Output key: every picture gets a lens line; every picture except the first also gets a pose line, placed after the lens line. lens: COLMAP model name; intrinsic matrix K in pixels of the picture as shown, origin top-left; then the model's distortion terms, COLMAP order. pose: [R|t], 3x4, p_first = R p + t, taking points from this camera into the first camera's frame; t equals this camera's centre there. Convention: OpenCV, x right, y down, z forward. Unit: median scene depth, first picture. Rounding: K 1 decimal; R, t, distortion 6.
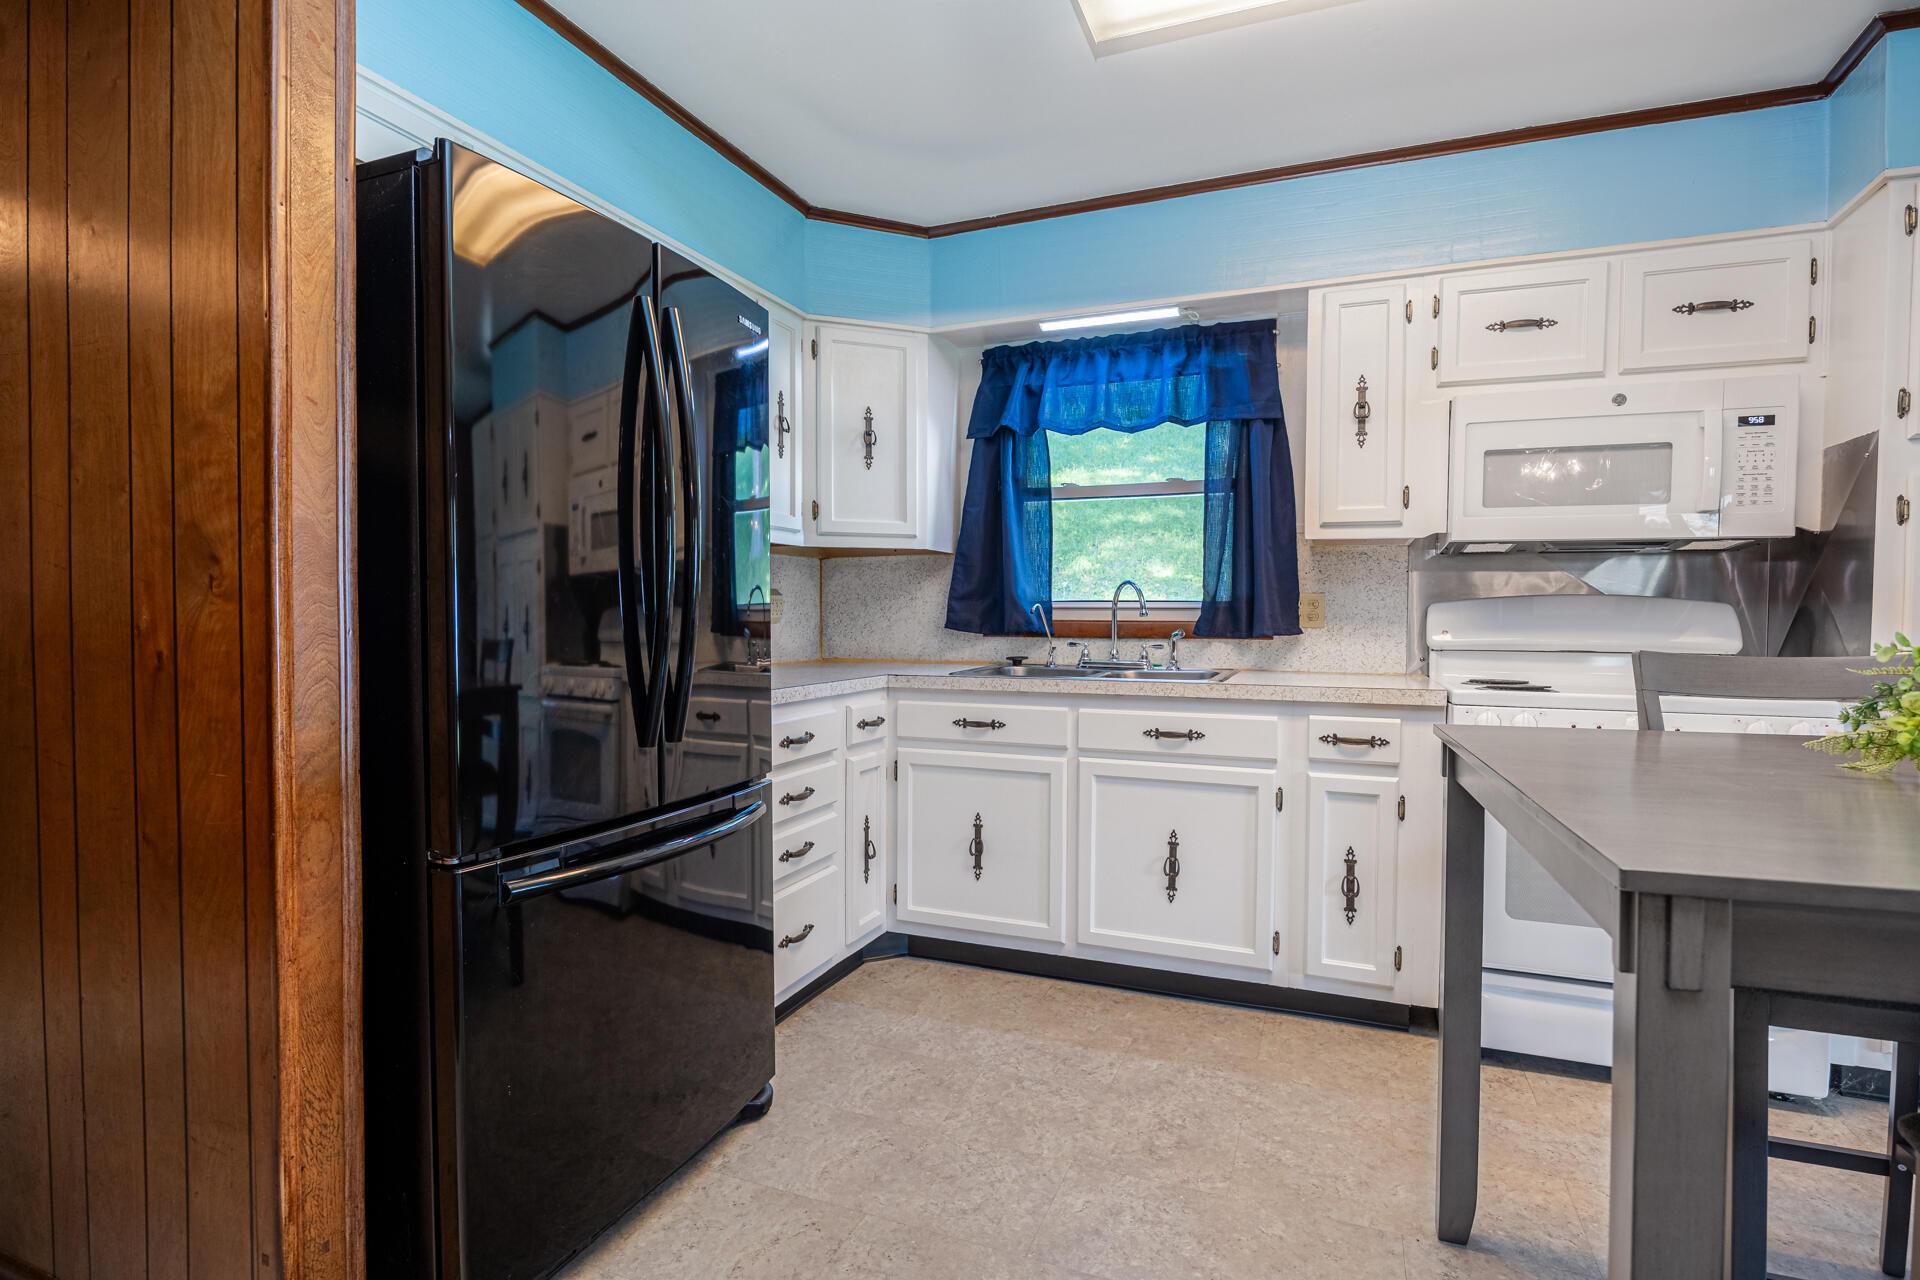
lens RADIAL K [[958.6, 0, 960.0], [0, 958.6, 640.0], [0, 0, 1]] dist [-0.011730, -0.000166]
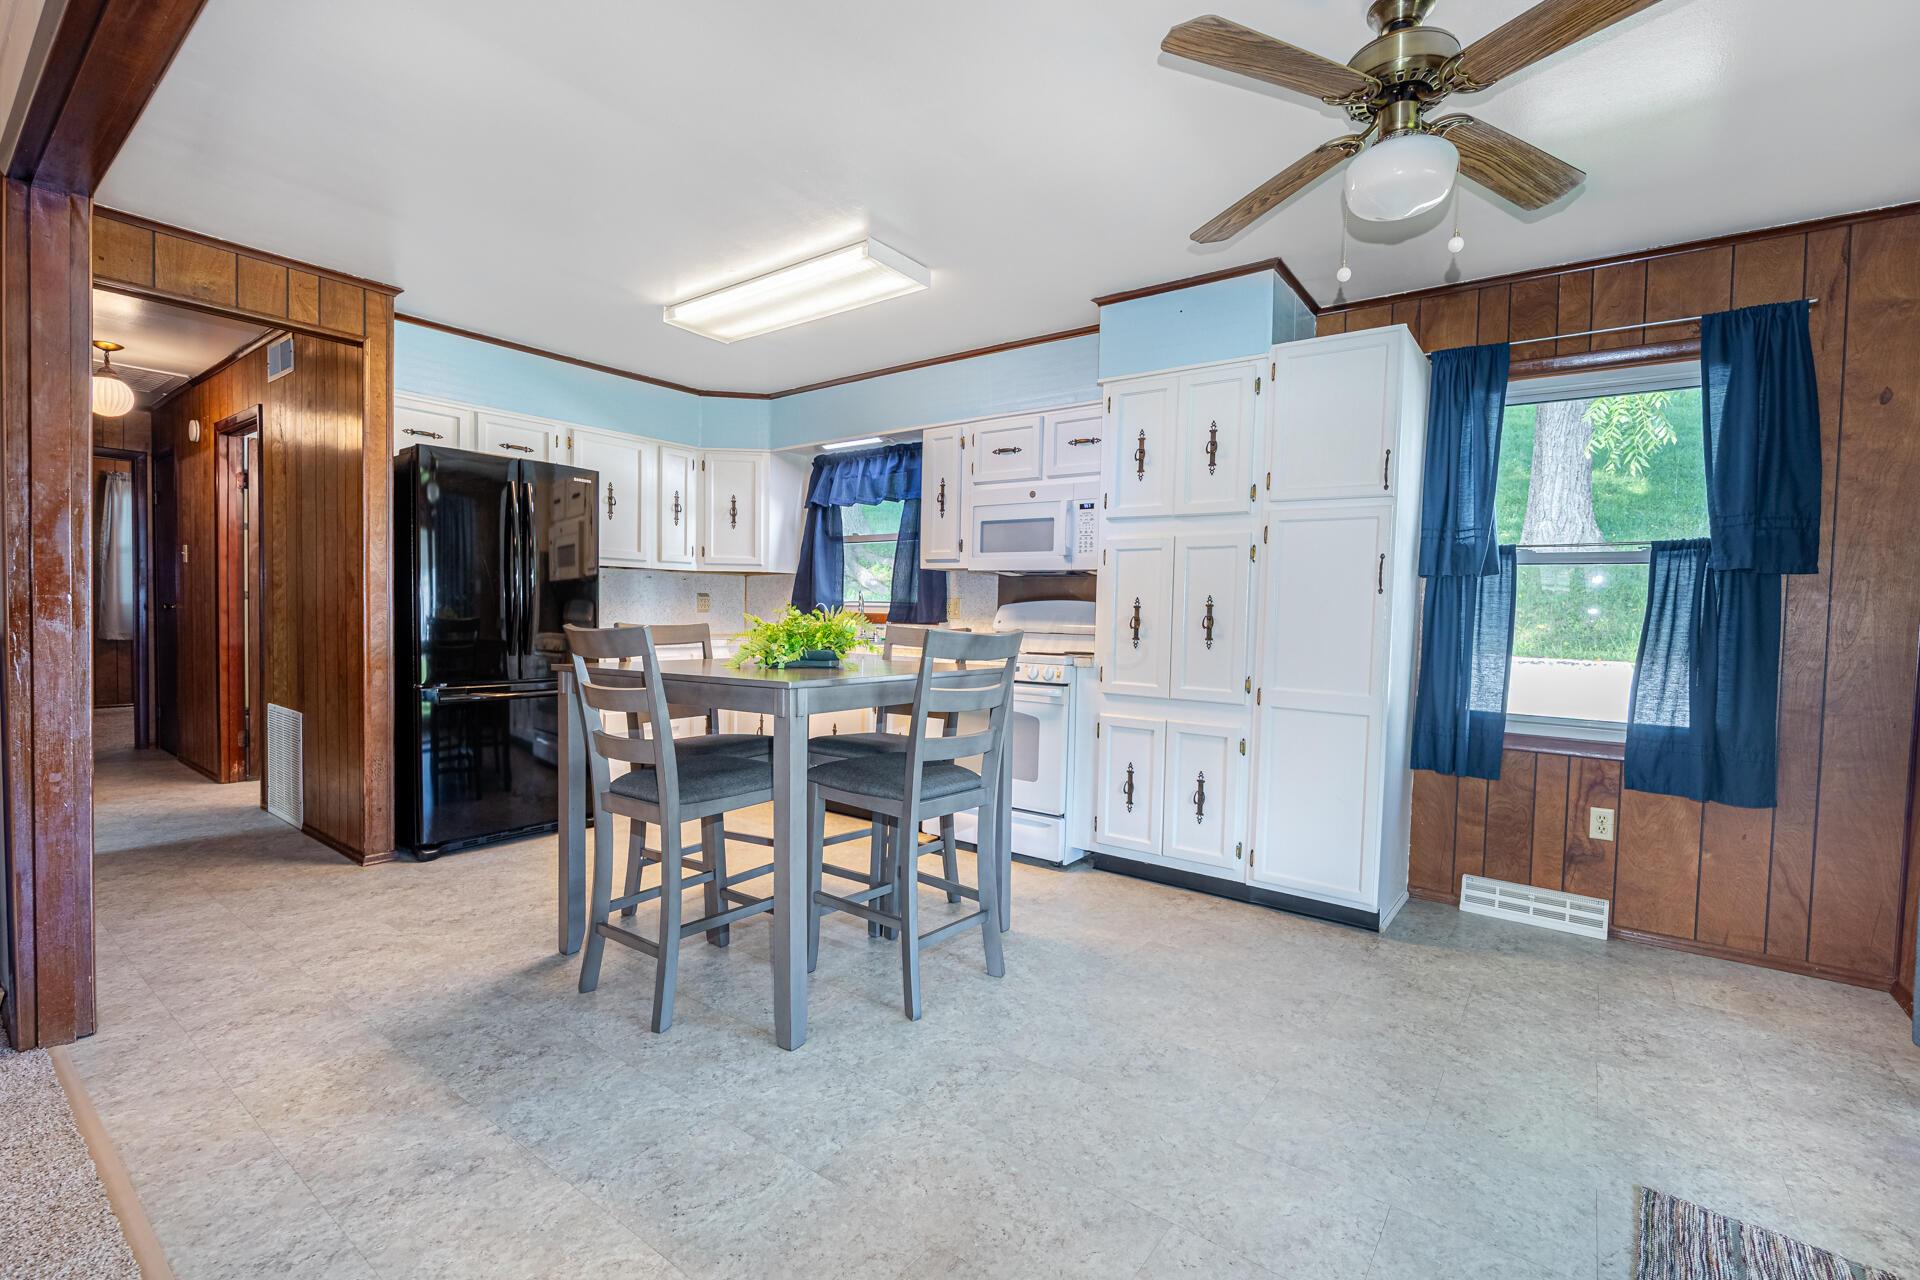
lens RADIAL K [[917.6, 0, 960.0], [0, 917.6, 640.0], [0, 0, 1]] dist [0.022915, -0.000632]
pose [[0.962864, 0.020389, -0.269216, 0.825082], [-0.021001, 0.999779, 0.000607, 0.023862], [0.269169, 0.005070, 0.963080, -0.588581]]
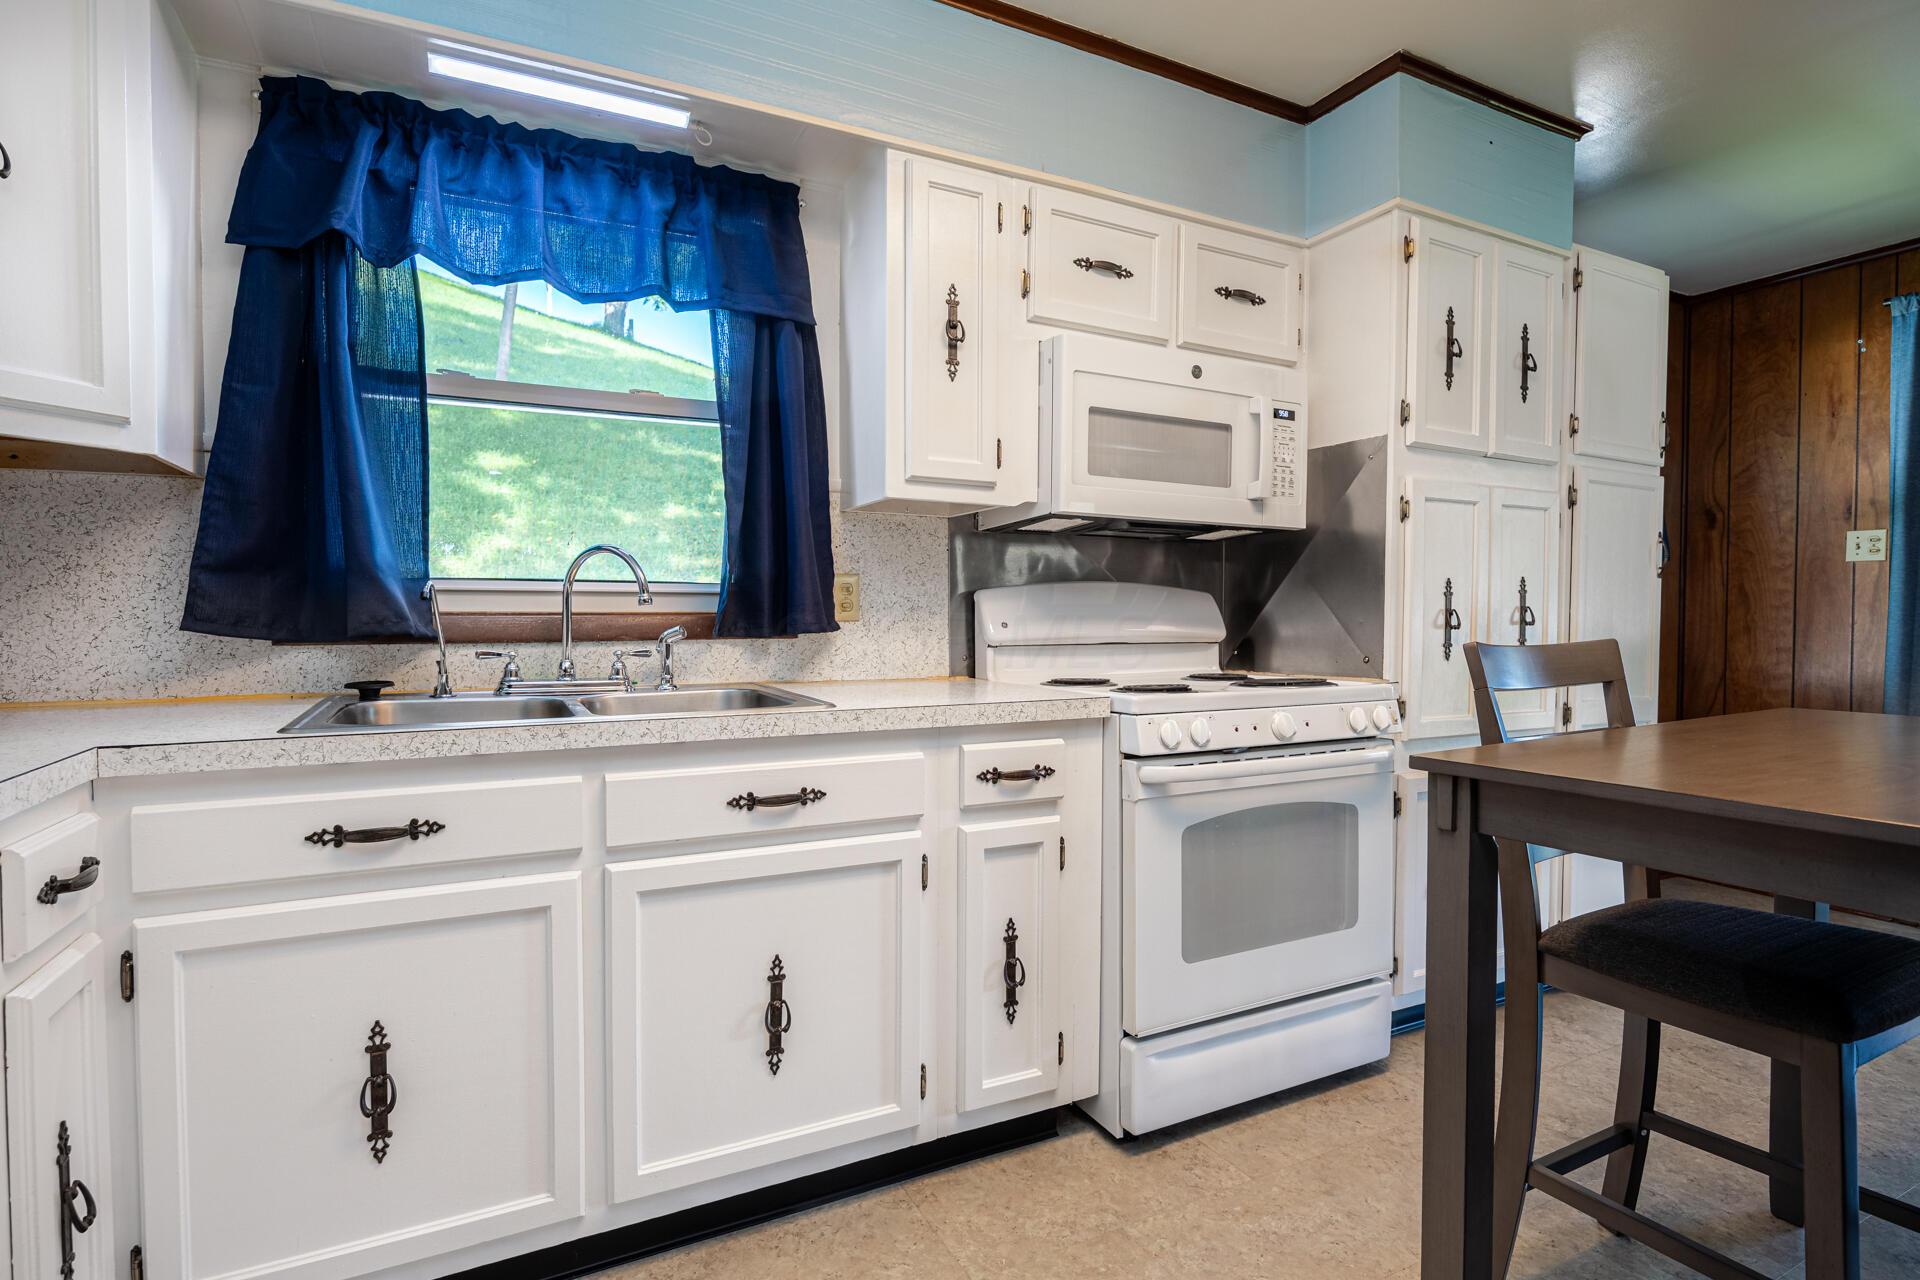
lens RADIAL K [[958.6, 0, 960.0], [0, 958.6, 640.0], [0, 0, 1]] dist [-0.011730, -0.000166]
pose [[0.649708, -0.025102, 0.759769, -0.138569], [0.021131, 0.999665, 0.014959, -0.007400], [-0.759890, 0.006336, 0.650020, 0.451954]]
